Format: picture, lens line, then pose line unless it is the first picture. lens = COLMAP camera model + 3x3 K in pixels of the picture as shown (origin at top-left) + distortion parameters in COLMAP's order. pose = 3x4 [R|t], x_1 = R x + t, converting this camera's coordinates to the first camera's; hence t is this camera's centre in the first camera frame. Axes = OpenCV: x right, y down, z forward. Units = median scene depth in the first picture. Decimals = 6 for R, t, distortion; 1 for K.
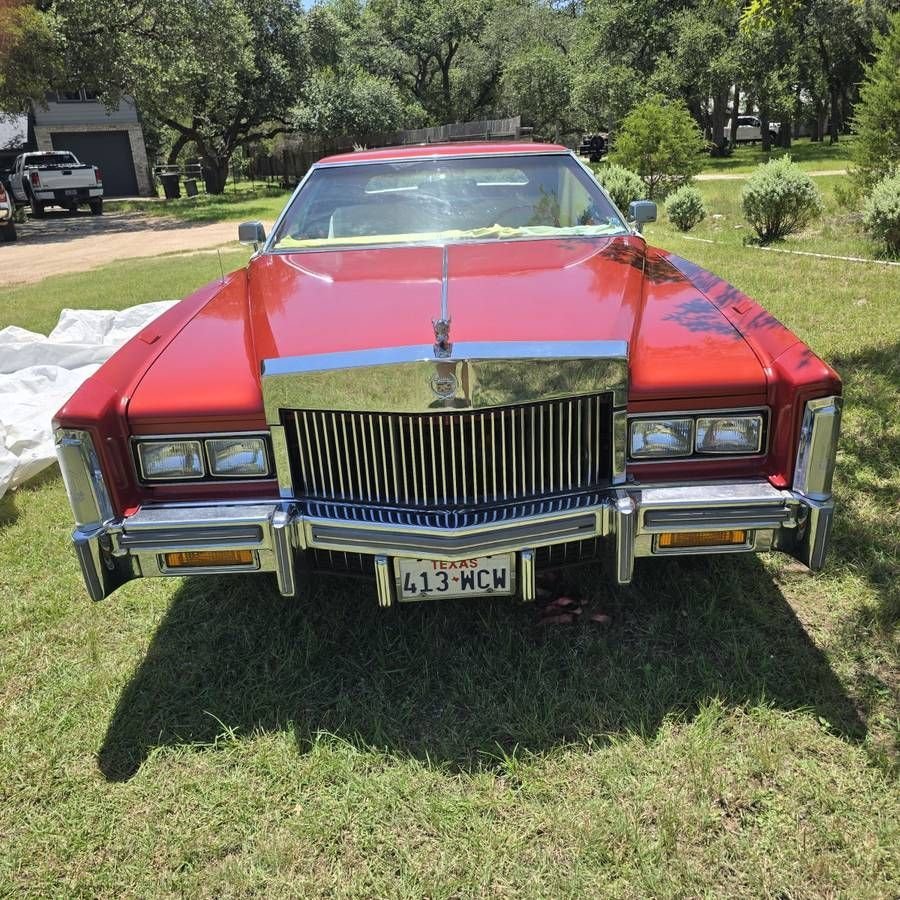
lens RADIAL K [[791.5, 0, 453.5], [0, 791.5, 445.3], [0, 0, 1]] dist [0.064413, -0.055189]
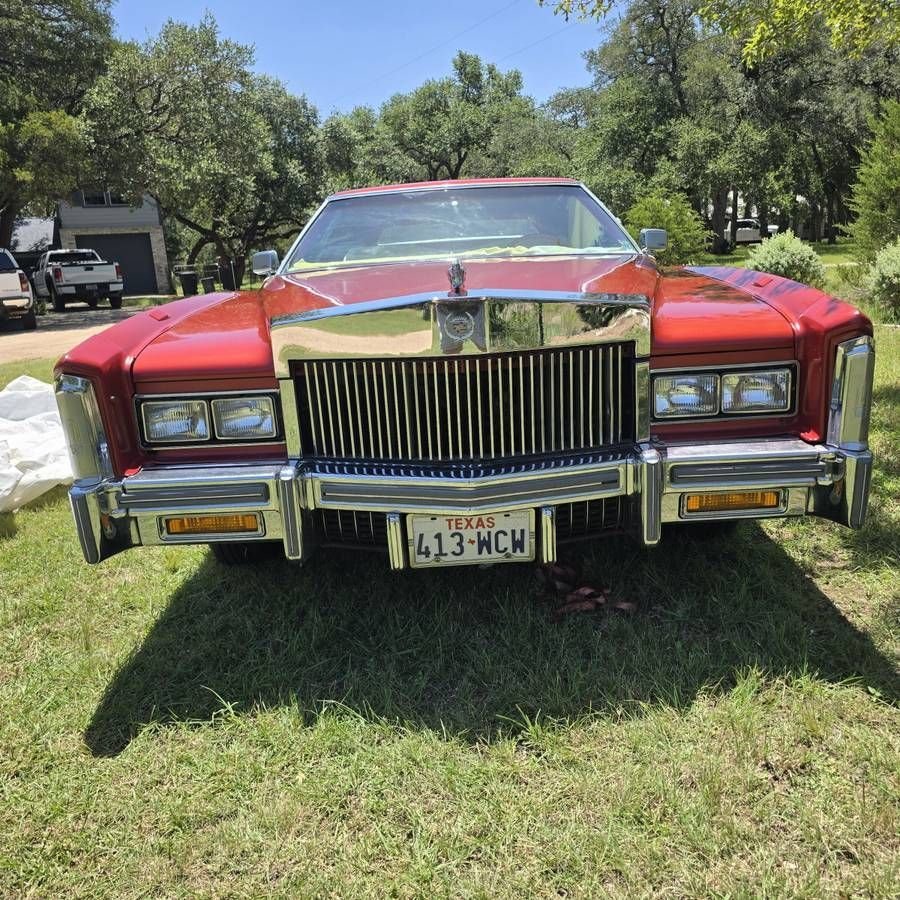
lens RADIAL K [[791.5, 0, 456.5], [0, 791.5, 458.9], [0, 0, 1]] dist [0.064413, -0.055189]
pose [[0.999969, -0.001926, -0.007613, -0.007947], [0.001089, 0.994104, -0.108429, 0.170759], [0.007777, 0.108417, 0.994075, 0.051375]]
